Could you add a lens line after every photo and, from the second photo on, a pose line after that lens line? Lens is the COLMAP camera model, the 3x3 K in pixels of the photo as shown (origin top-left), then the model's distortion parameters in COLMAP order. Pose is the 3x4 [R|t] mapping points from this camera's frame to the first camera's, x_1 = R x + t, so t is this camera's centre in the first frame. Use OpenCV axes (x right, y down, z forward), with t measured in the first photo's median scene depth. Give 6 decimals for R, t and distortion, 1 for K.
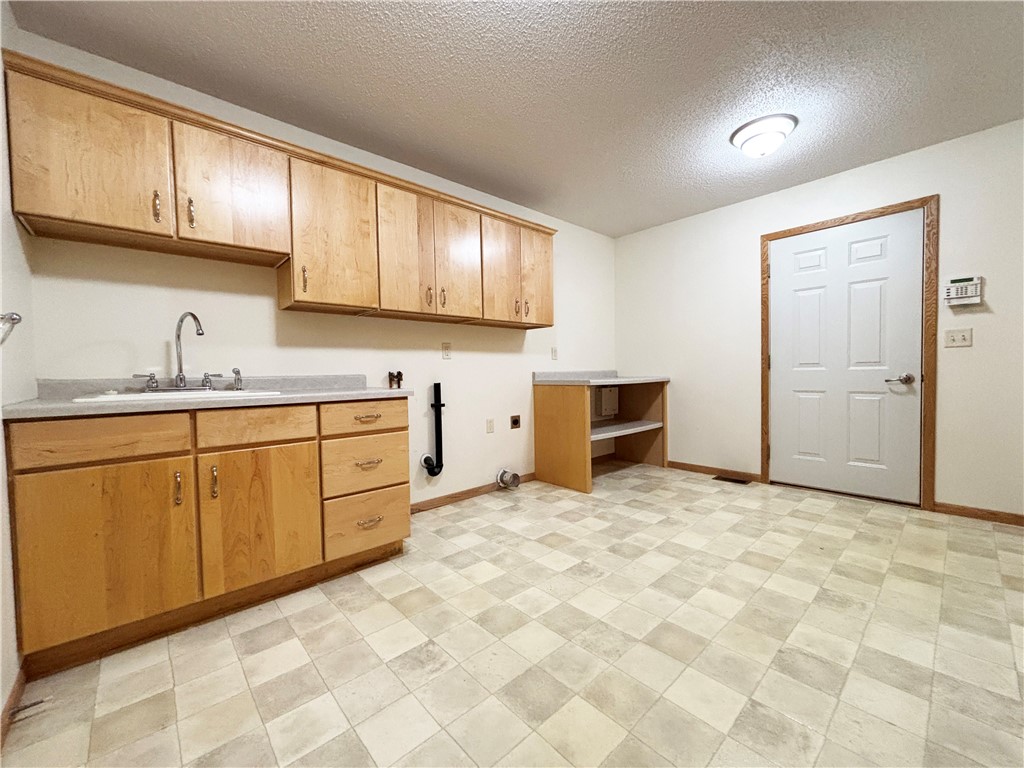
lens RADIAL K [[412.8, 0, 511.9], [0, 412.8, 386.0], [0, 0, 1]] dist [0.006055, 0.000412]
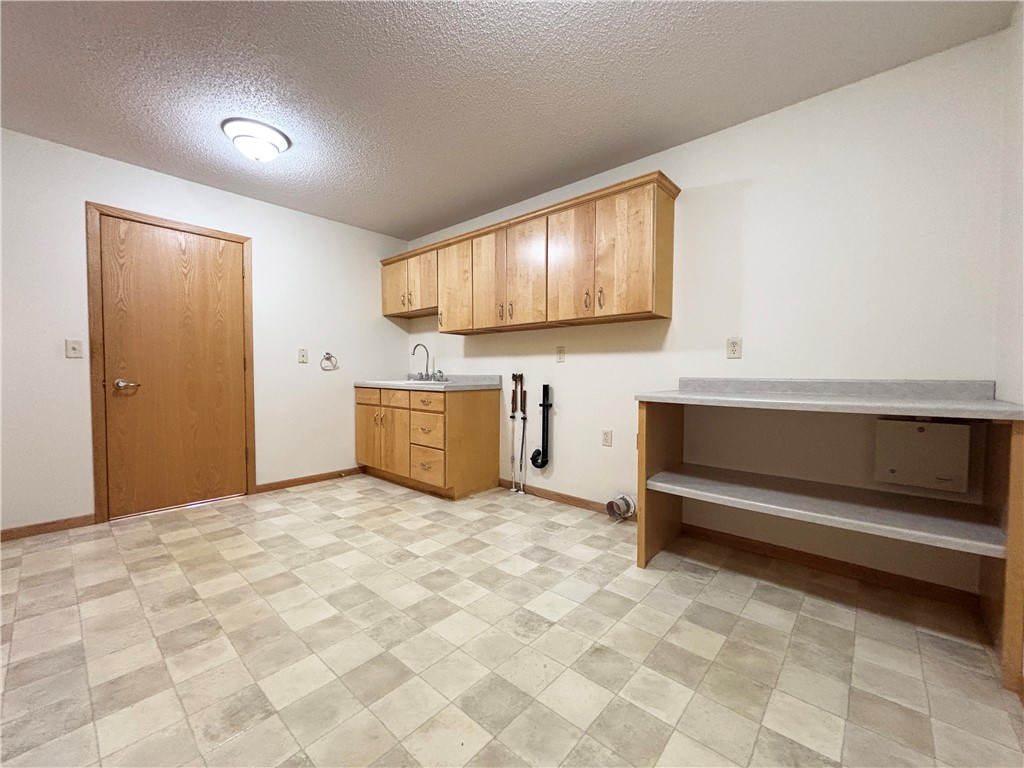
lens RADIAL K [[410.6, 0, 512.0], [0, 410.6, 384.0], [0, 0, 1]] dist [0.000930, -0.000500]
pose [[0.104211, 0.042265, -0.993657, 0.982806], [-0.042629, 0.998368, 0.037994, -0.051754], [0.993641, 0.038400, 0.105843, 0.893758]]
